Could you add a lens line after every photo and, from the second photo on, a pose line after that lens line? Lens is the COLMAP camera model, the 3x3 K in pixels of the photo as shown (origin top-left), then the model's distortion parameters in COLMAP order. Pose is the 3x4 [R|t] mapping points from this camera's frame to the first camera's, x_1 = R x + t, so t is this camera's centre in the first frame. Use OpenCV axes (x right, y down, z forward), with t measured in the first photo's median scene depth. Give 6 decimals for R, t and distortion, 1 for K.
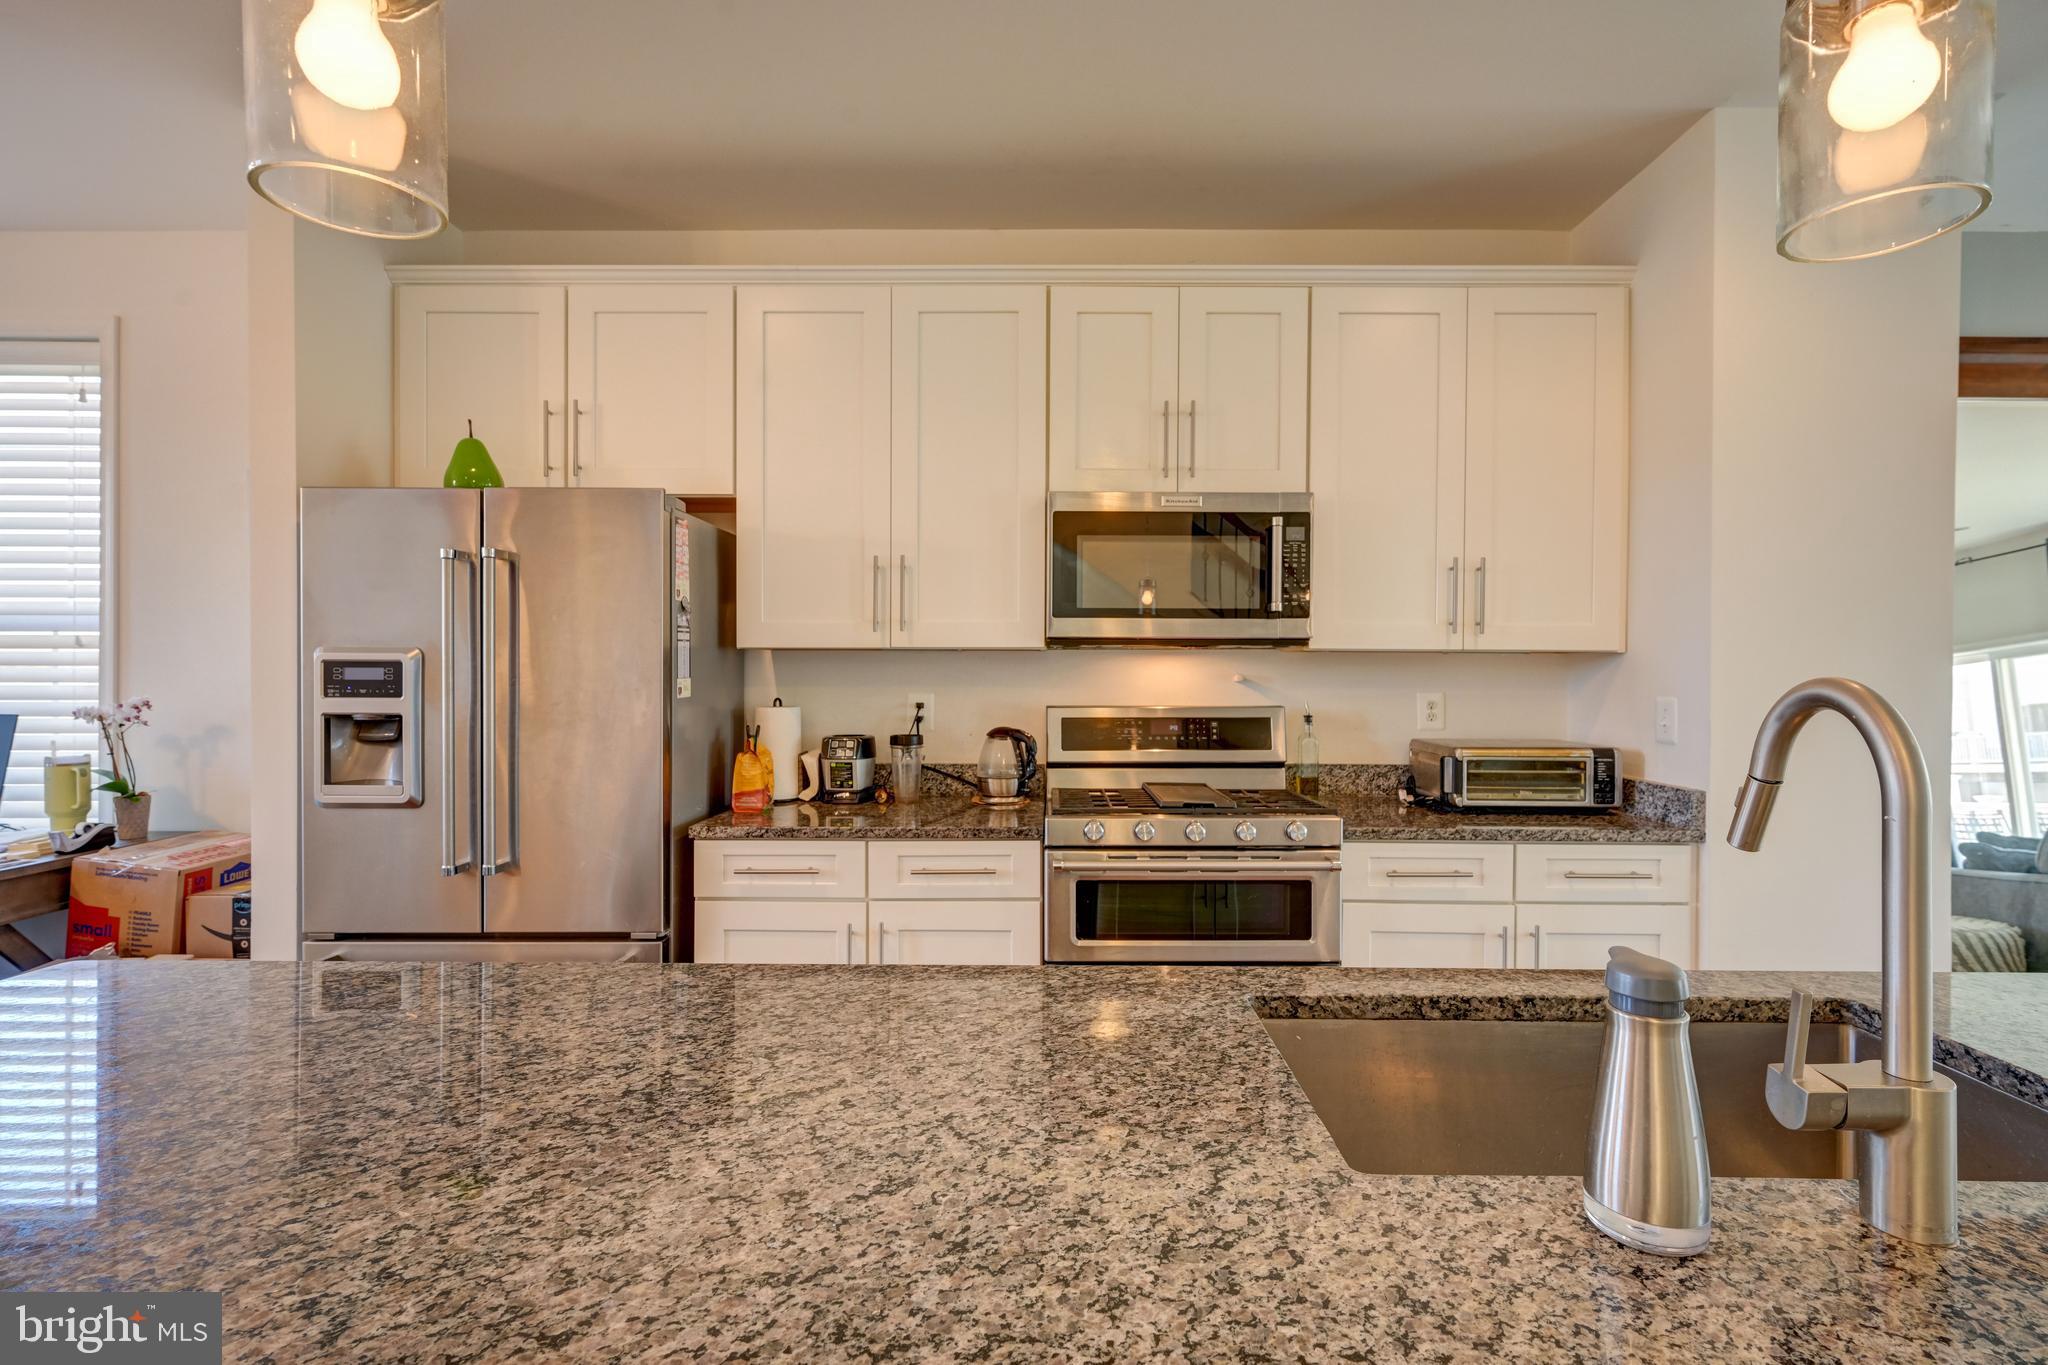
lens RADIAL K [[946.0, 0, 1022.1], [0, 946.0, 671.4], [0, 0, 1]] dist [0.000472, 0.000235]
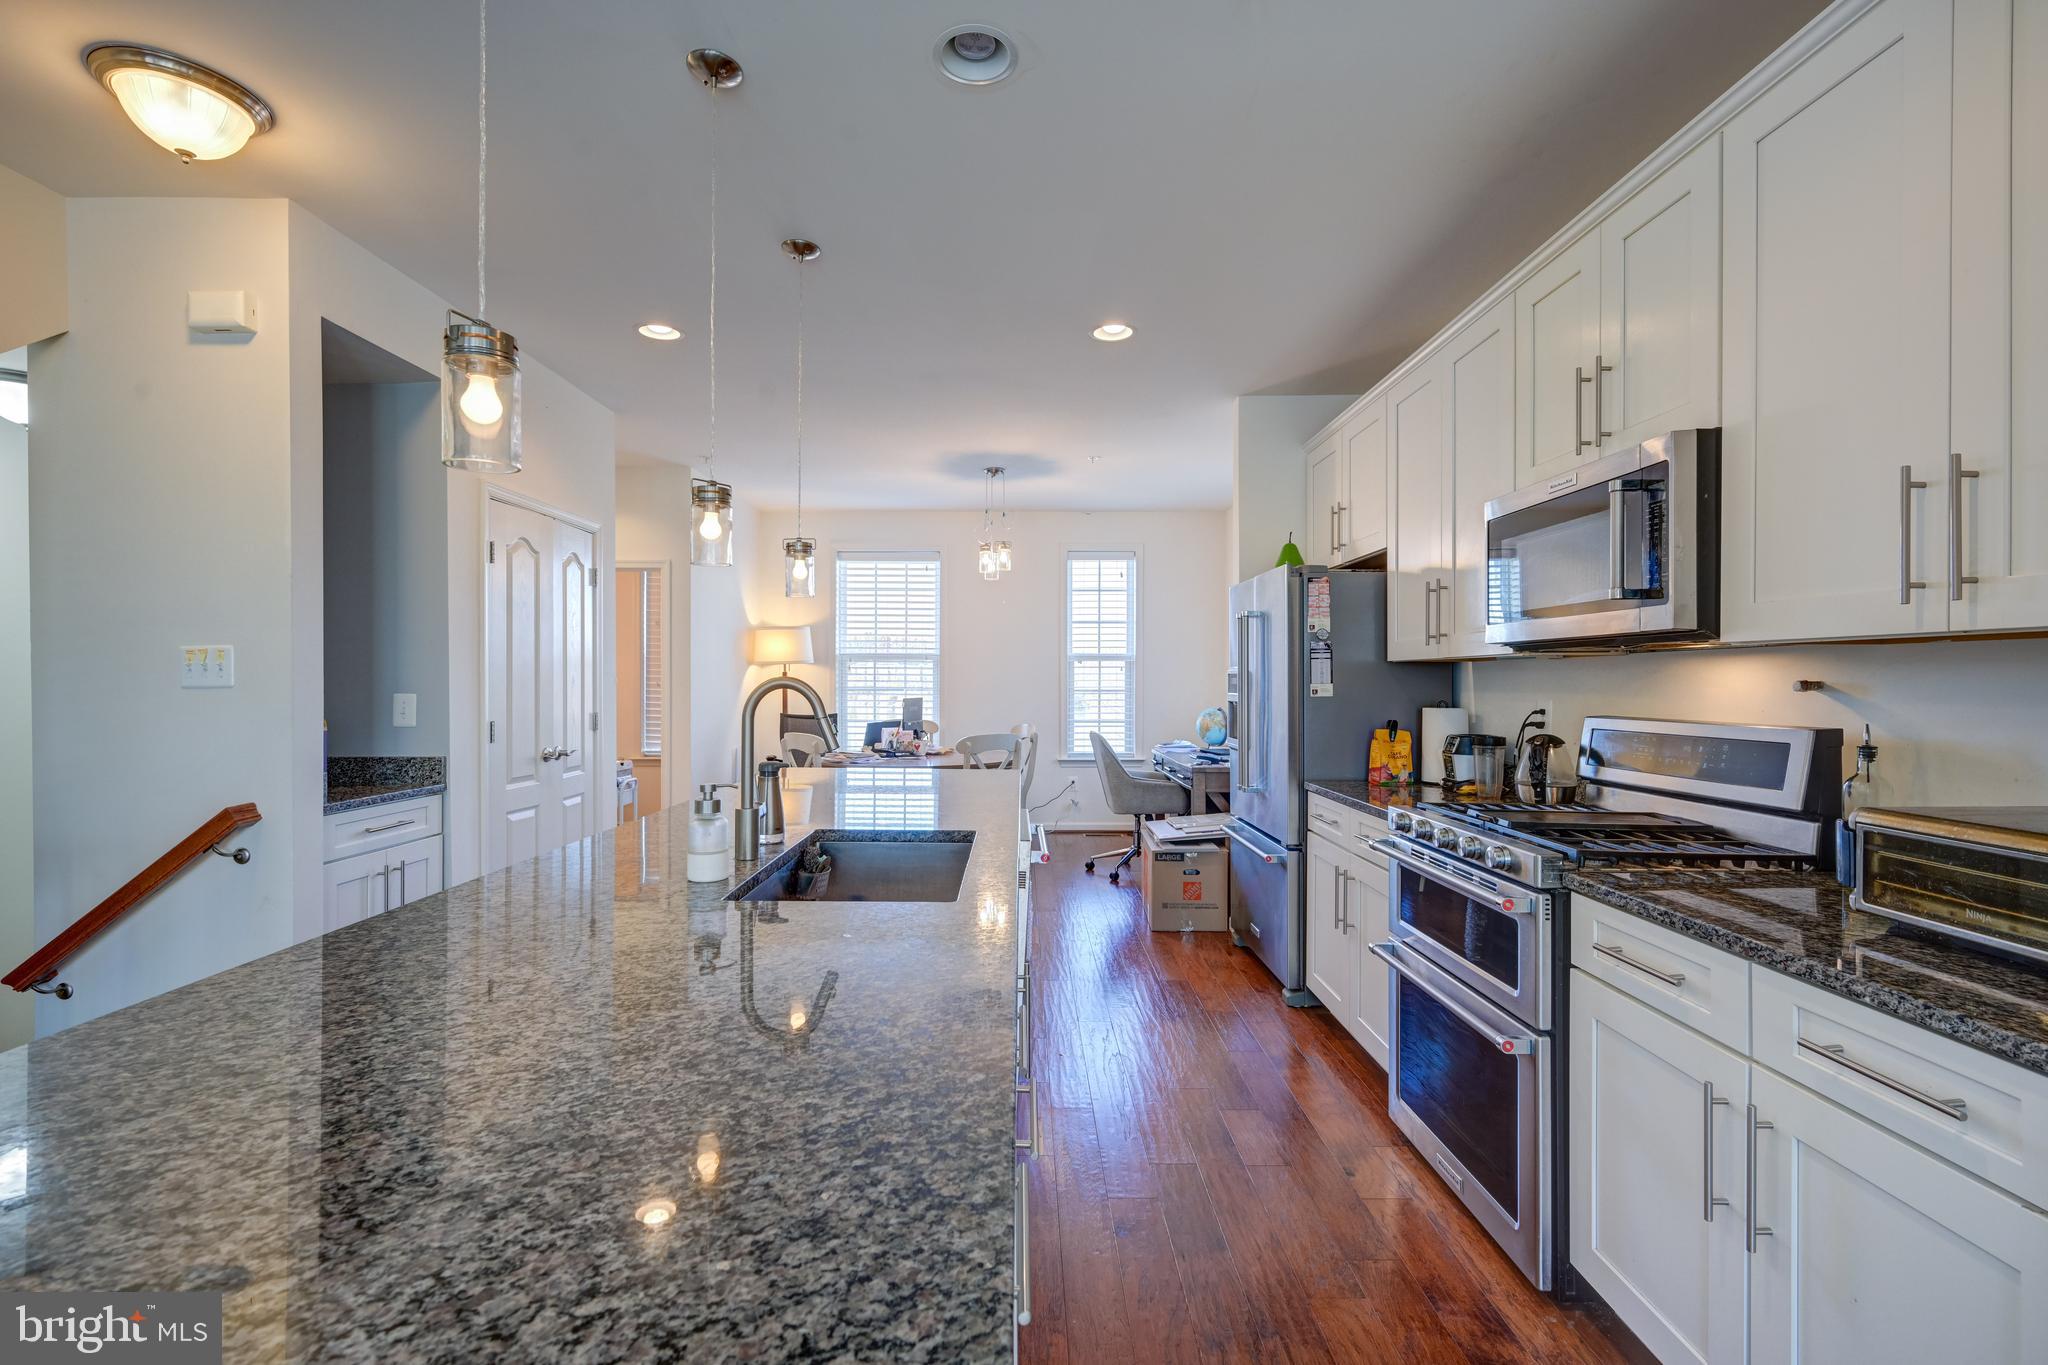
lens RADIAL K [[925.4, 0, 1024.7], [0, 925.4, 679.2], [0, 0, 1]] dist [0.001743, 0.000155]
pose [[0.038931, -0.003808, -0.999235, 0.966801], [-0.007898, 0.999960, -0.004119, 0.009542], [0.999211, 0.008052, 0.038900, 0.465911]]
